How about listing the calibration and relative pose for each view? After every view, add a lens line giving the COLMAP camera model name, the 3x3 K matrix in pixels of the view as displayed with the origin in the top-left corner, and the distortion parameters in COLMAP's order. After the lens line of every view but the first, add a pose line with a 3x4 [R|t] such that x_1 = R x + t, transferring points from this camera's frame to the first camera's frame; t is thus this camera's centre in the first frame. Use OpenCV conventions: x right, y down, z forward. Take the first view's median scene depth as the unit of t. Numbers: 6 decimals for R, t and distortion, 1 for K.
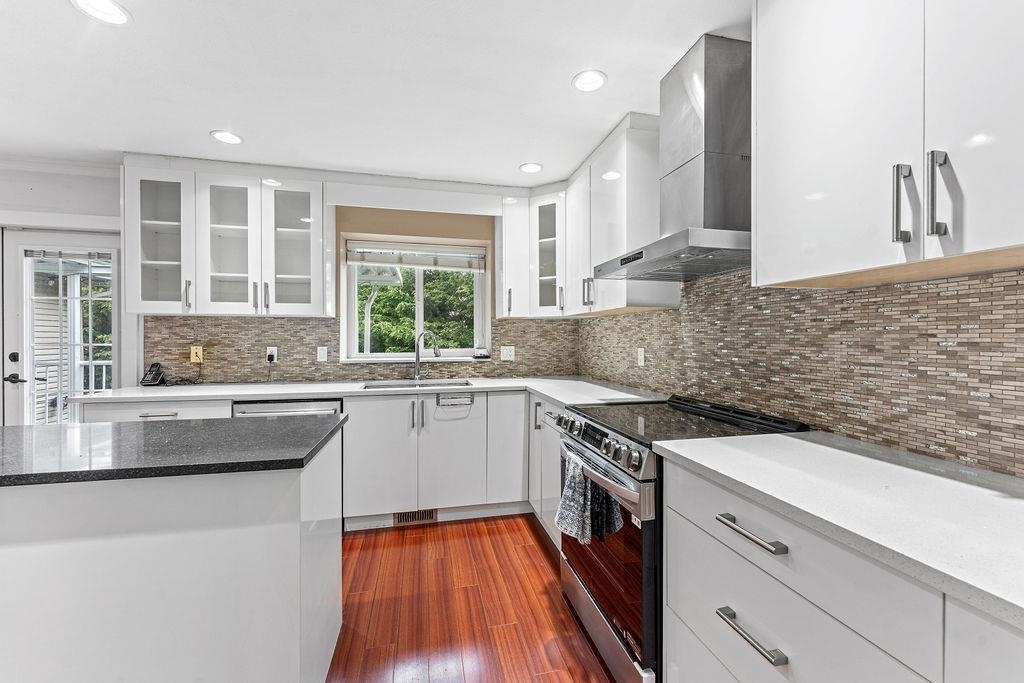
lens RADIAL K [[414.3, 0, 512.0], [0, 414.3, 341.5], [0, 0, 1]] dist [0.010511, 0.000125]
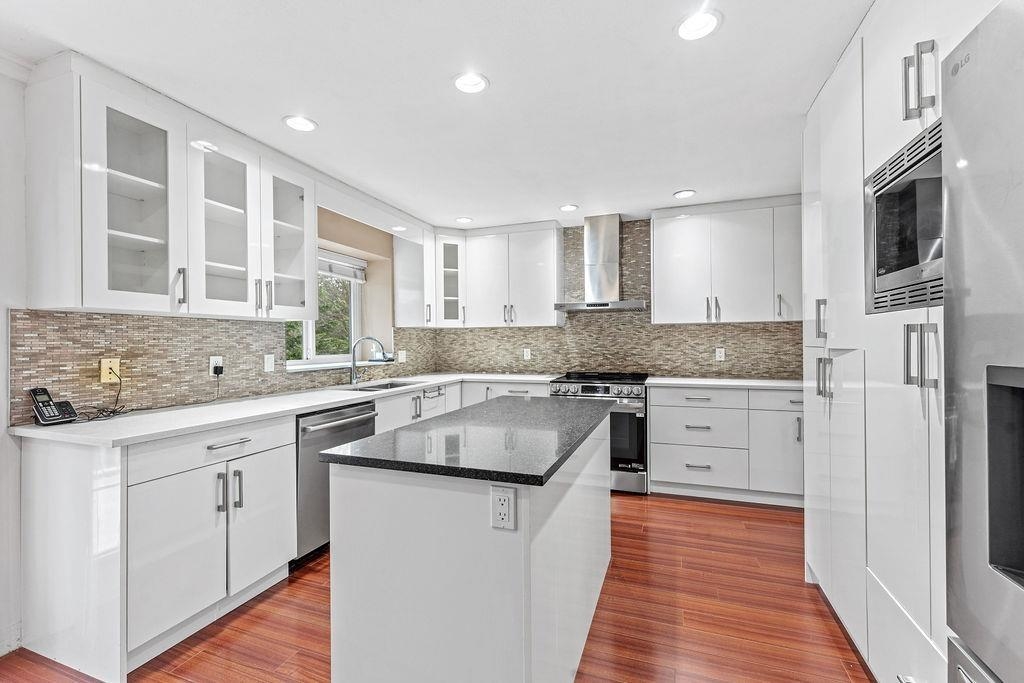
lens RADIAL K [[414.3, 0, 507.4], [0, 414.3, 339.2], [0, 0, 1]] dist [0.010511, 0.000125]
pose [[0.570035, 0.002096, 0.821618, -0.947187], [0.012450, 0.999860, -0.011189, -0.003861], [-0.821526, 0.016607, 0.569929, 0.094603]]
